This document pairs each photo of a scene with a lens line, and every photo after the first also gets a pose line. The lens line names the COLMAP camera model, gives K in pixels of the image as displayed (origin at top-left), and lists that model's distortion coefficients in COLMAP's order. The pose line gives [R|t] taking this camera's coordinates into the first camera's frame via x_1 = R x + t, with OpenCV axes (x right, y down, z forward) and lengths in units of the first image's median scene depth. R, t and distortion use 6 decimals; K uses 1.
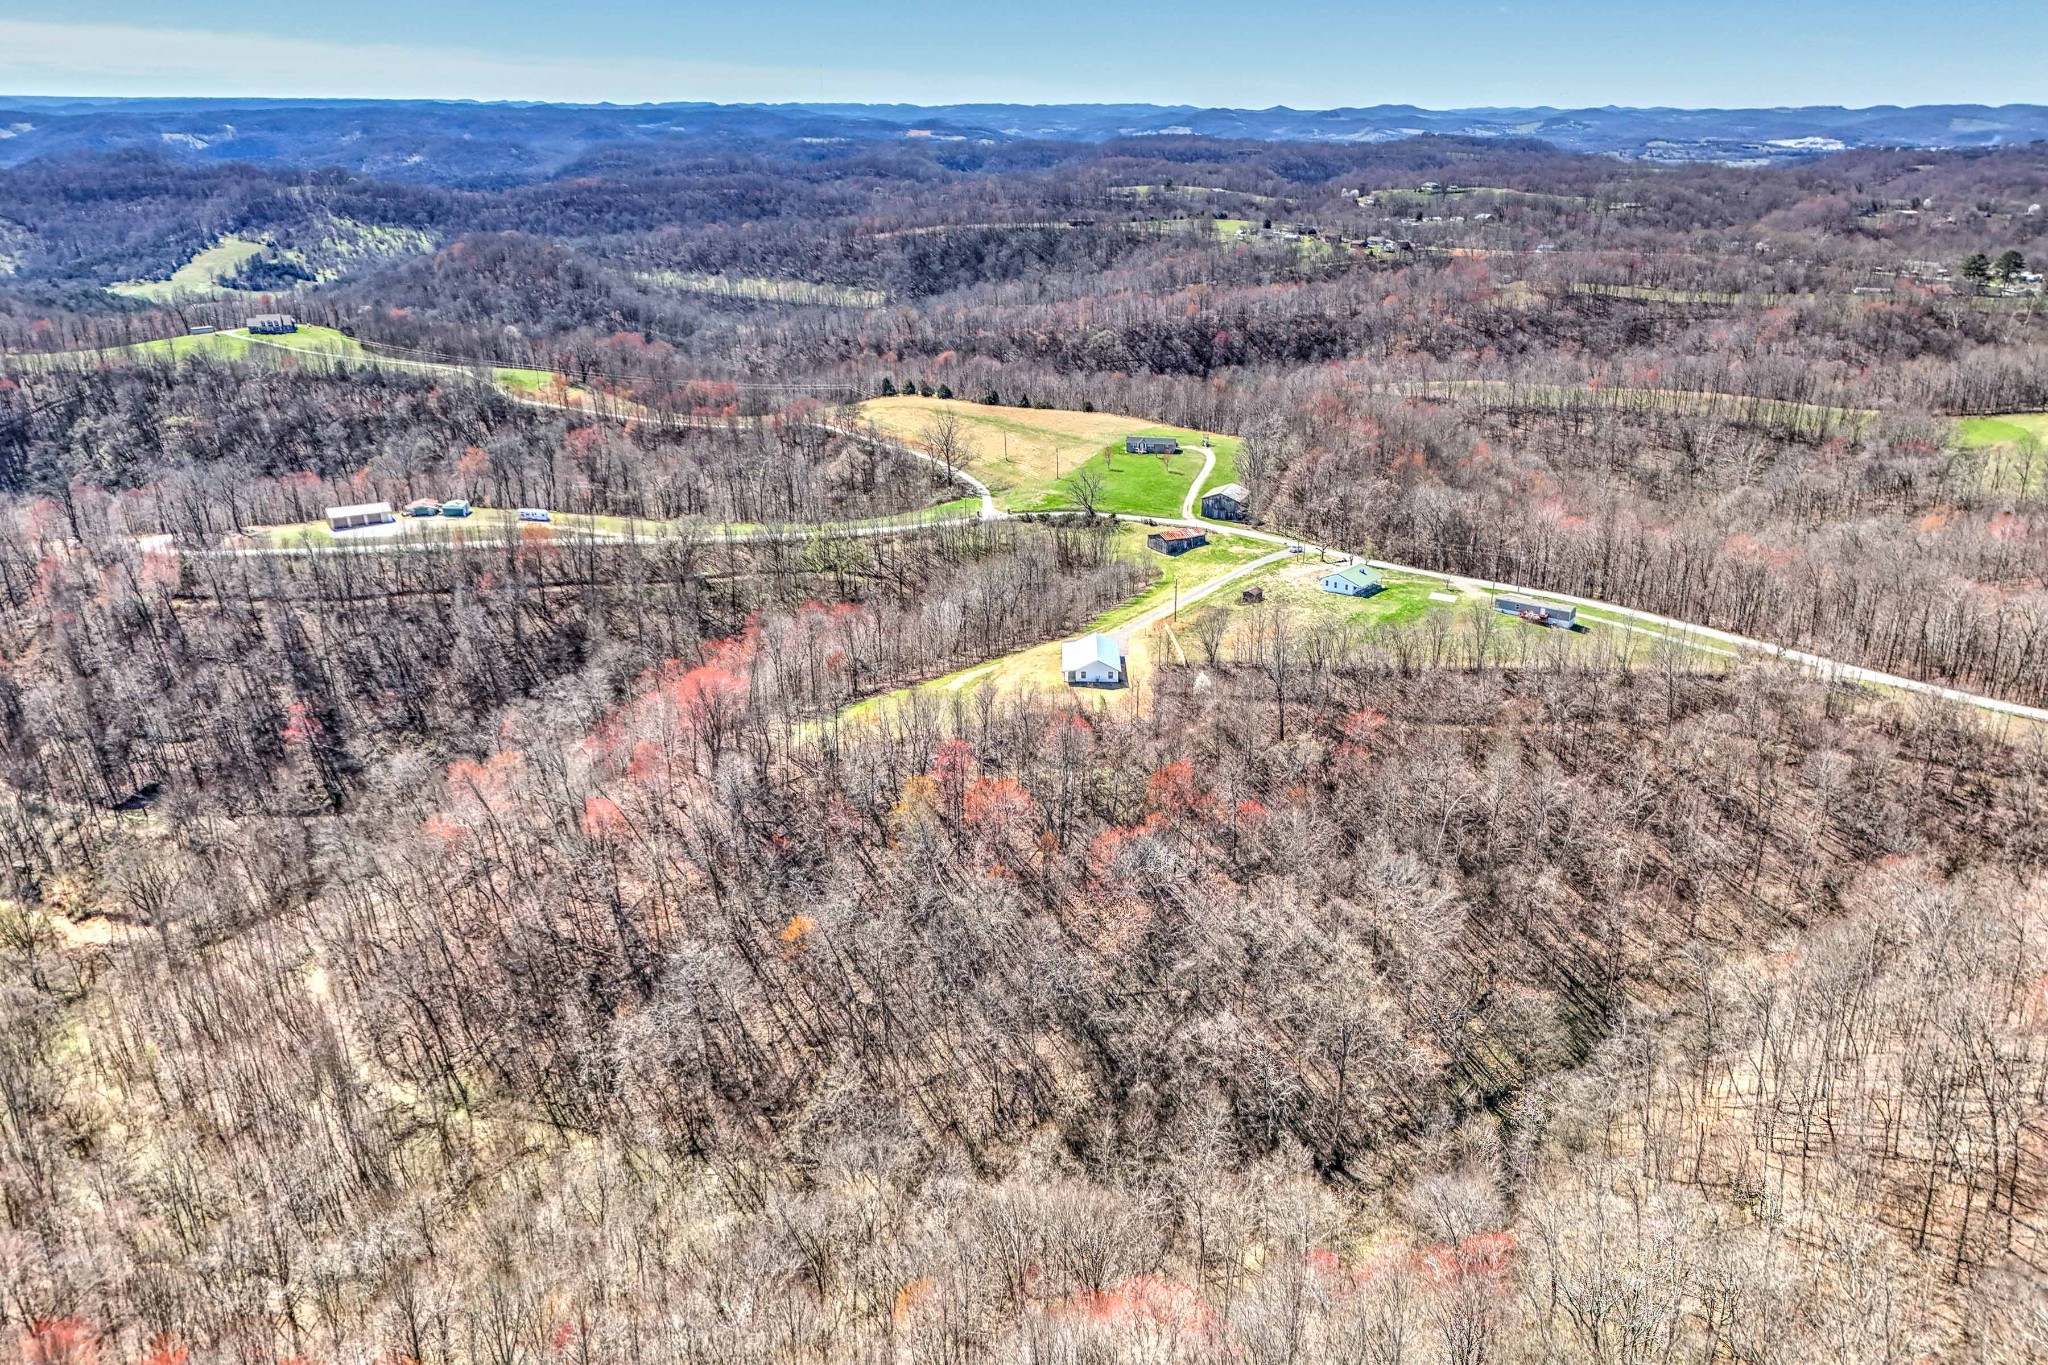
lens RADIAL K [[1478.9, 0, 1024.0], [0, 1478.9, 682.5], [0, 0, 1]] dist [0.069851, -0.068942]
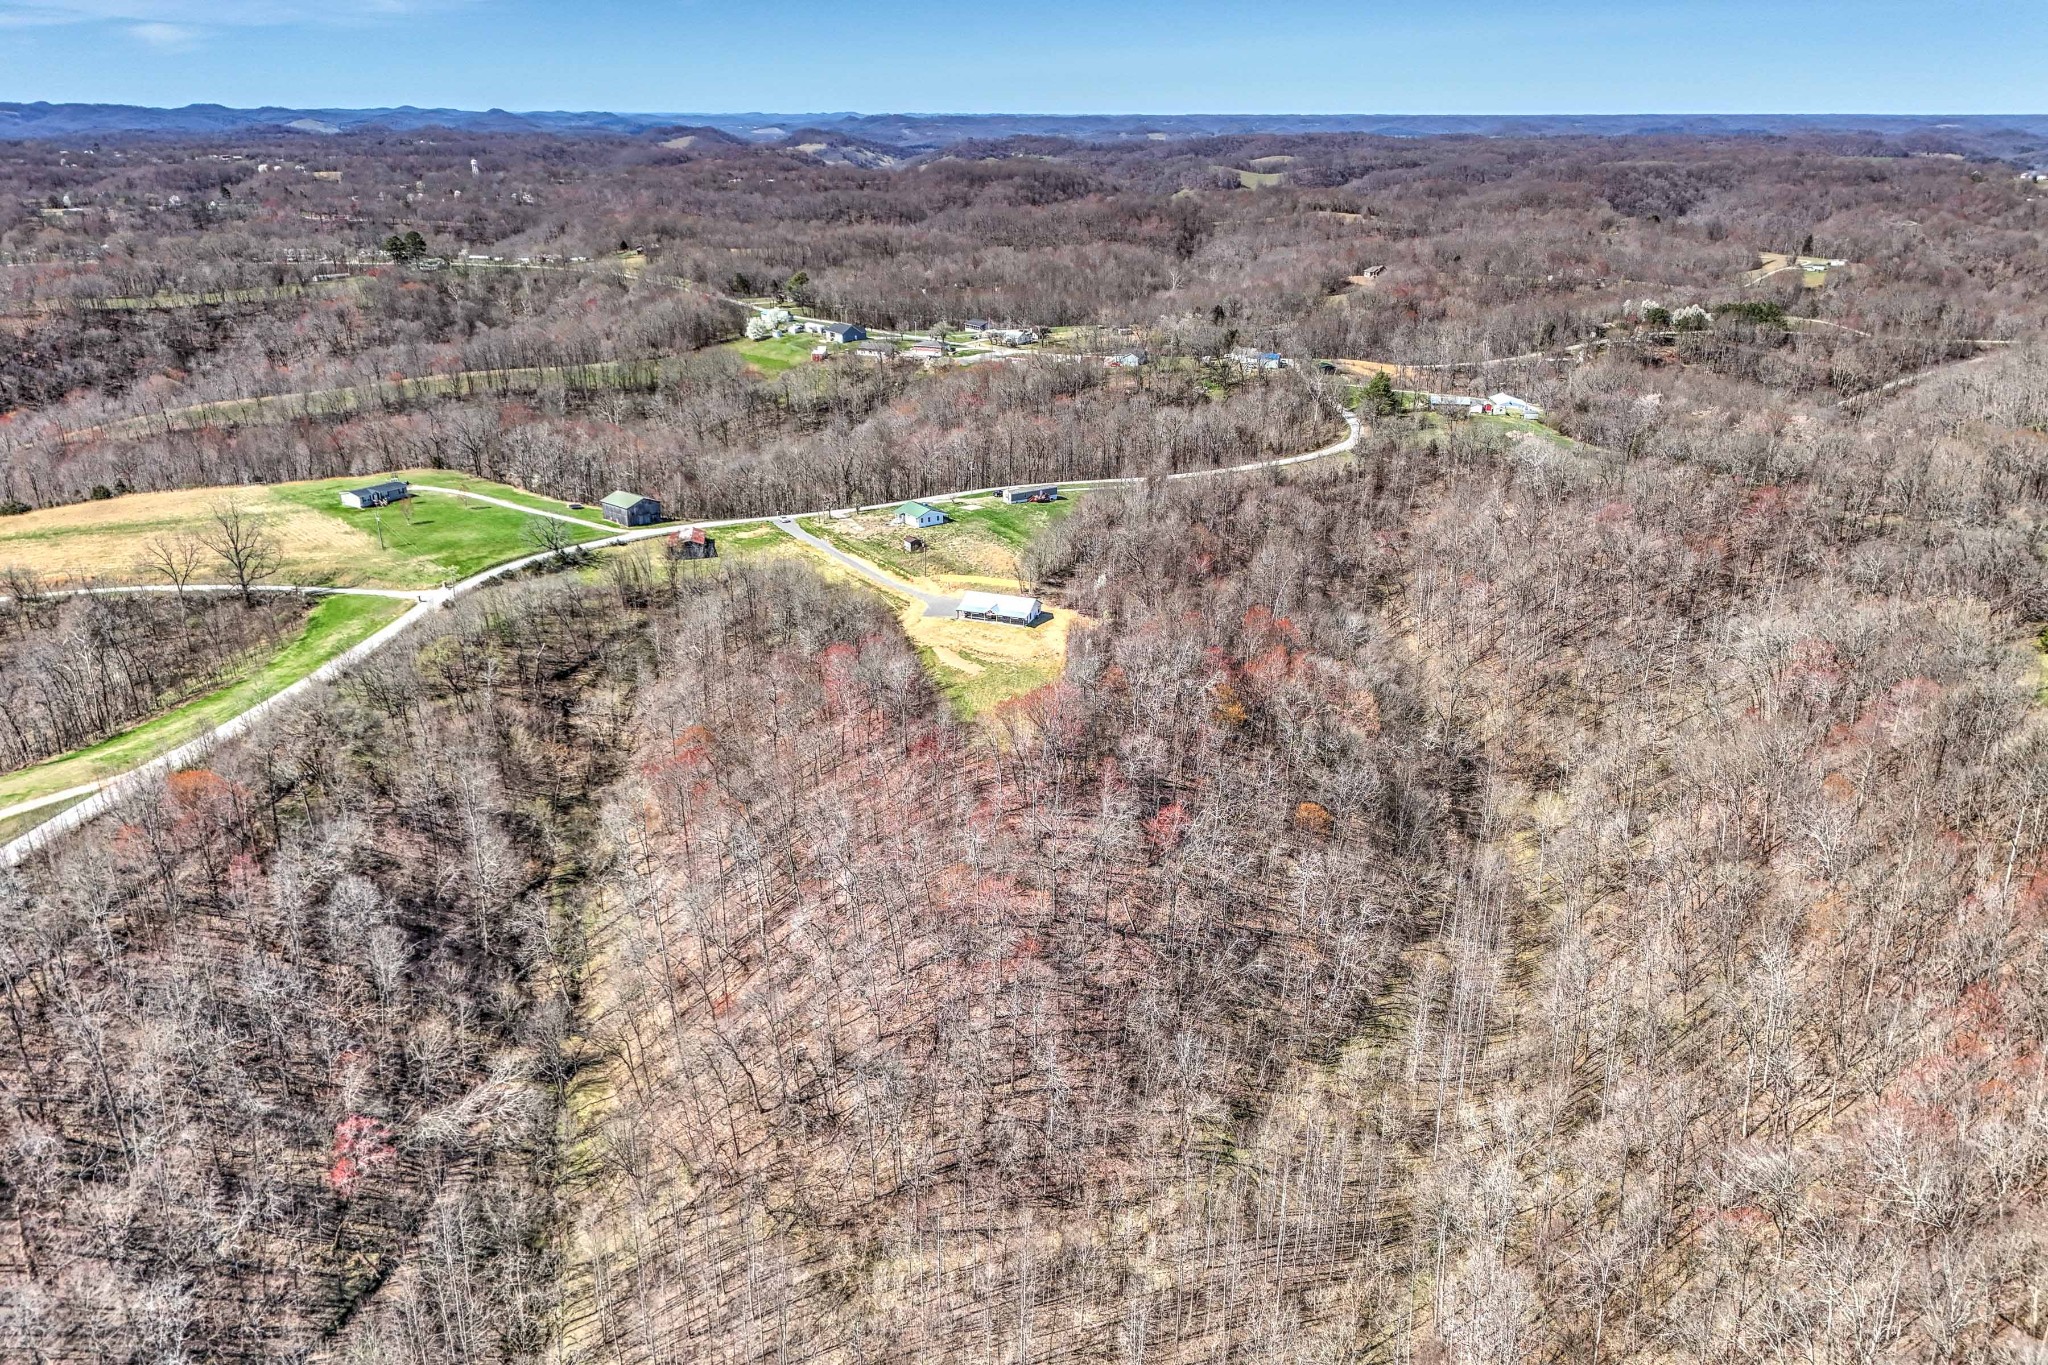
lens RADIAL K [[1494.0, 0, 1024.0], [0, 1494.0, 682.5], [0, 0, 1]] dist [0.067609, -0.063746]
pose [[0.326821, -0.336878, 0.883007, -0.299286], [0.337059, 0.914421, 0.224110, -0.065632], [-0.882938, 0.224382, 0.412400, 0.166010]]
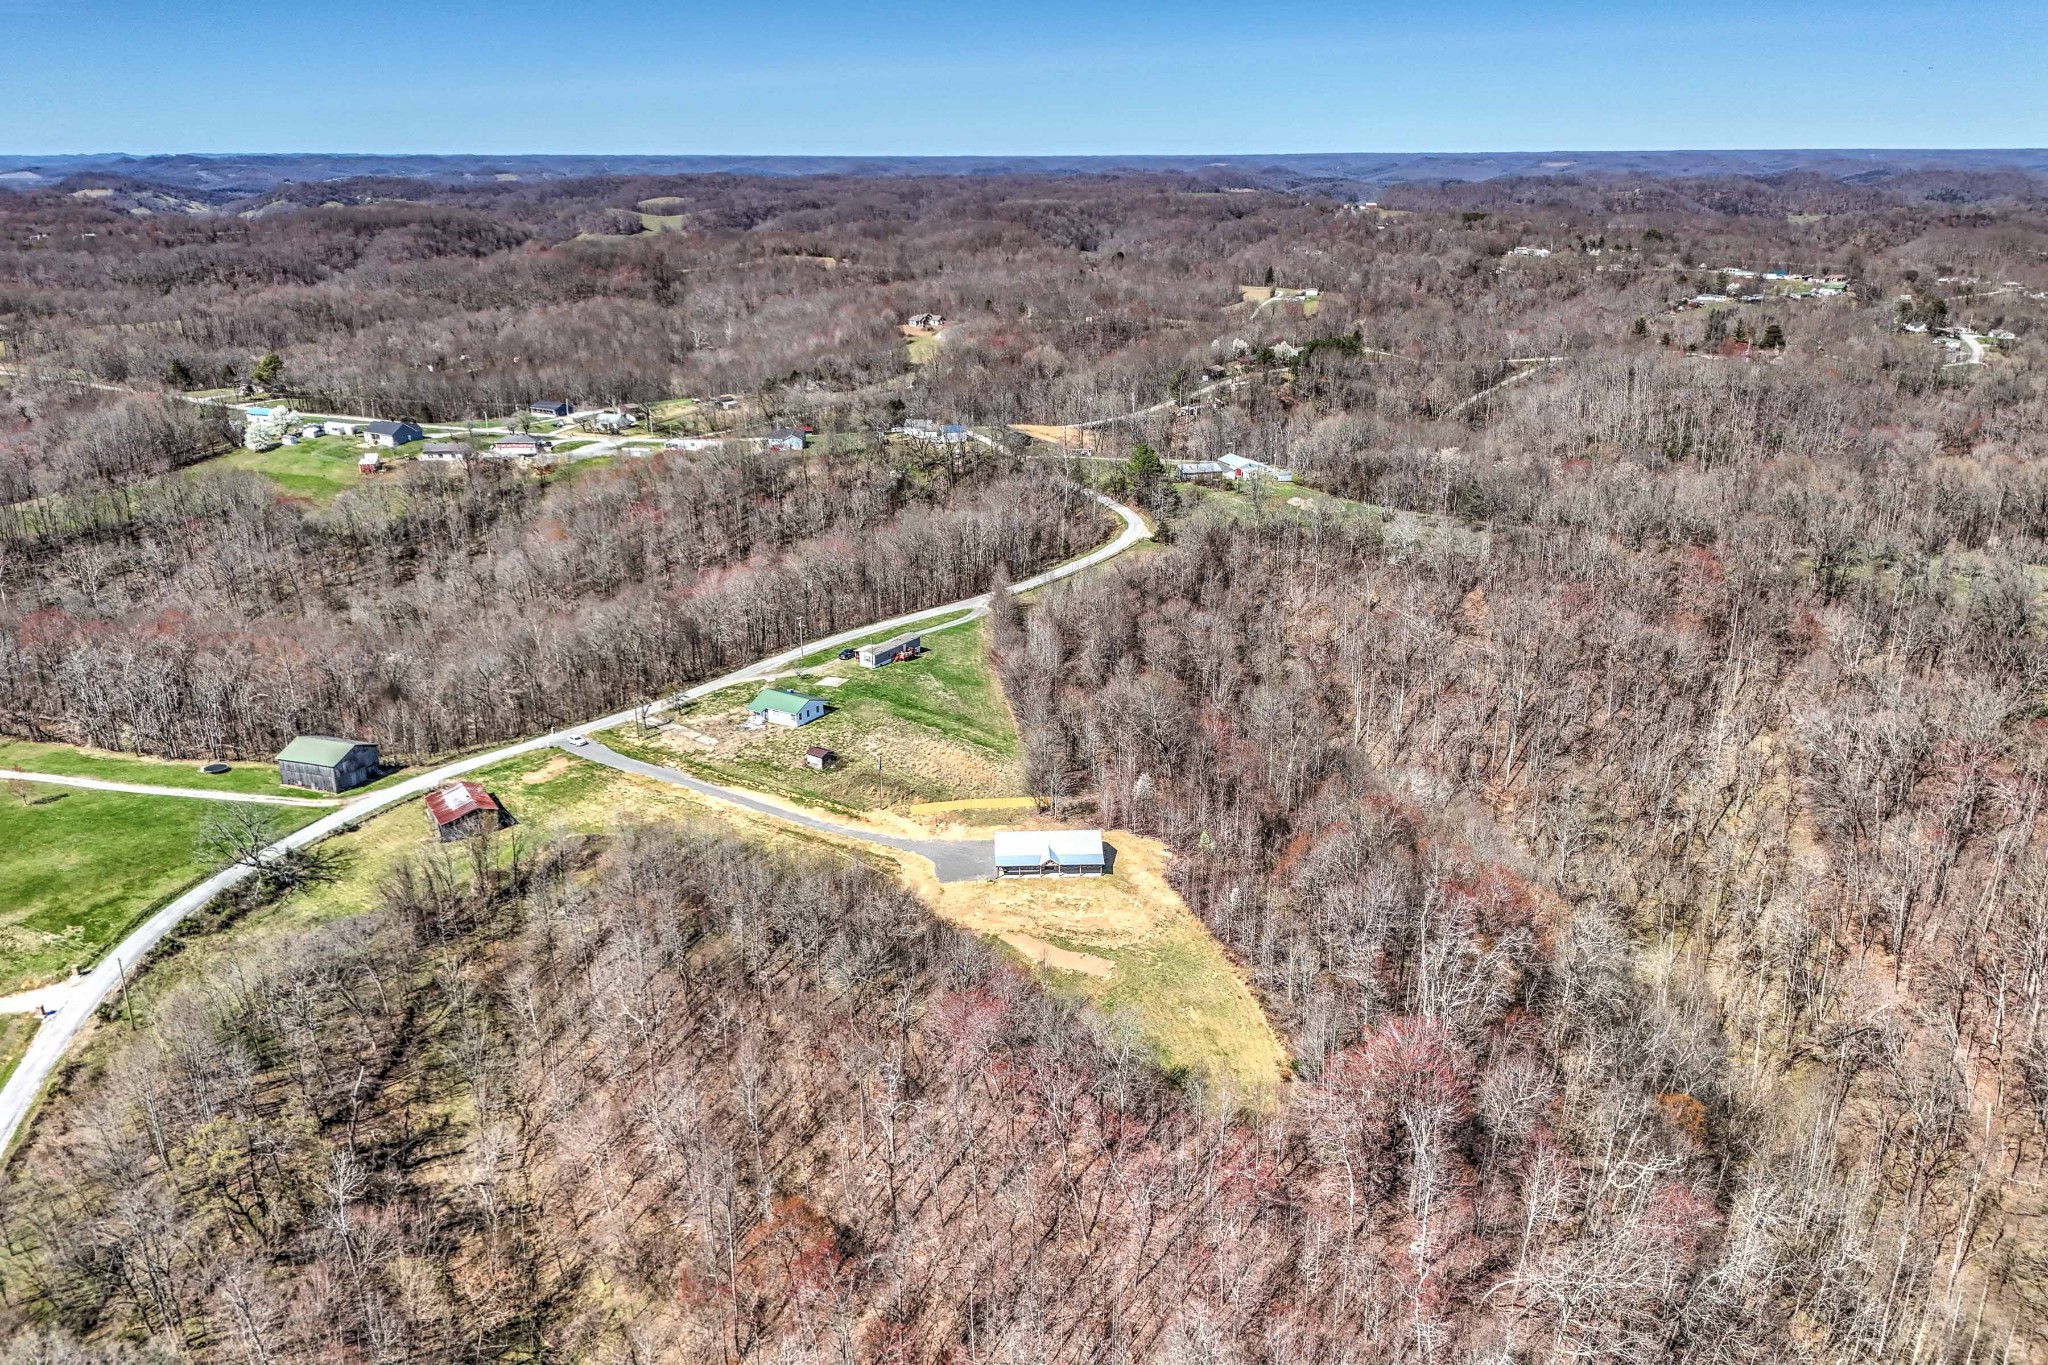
lens RADIAL K [[1478.9, 0, 1024.0], [0, 1478.9, 682.5], [0, 0, 1]] dist [0.069851, -0.068942]
pose [[-0.080358, -0.336813, 0.938136, -0.203114], [0.361716, 0.867168, 0.342318, -0.113826], [-0.928819, 0.366847, 0.052147, 0.293622]]
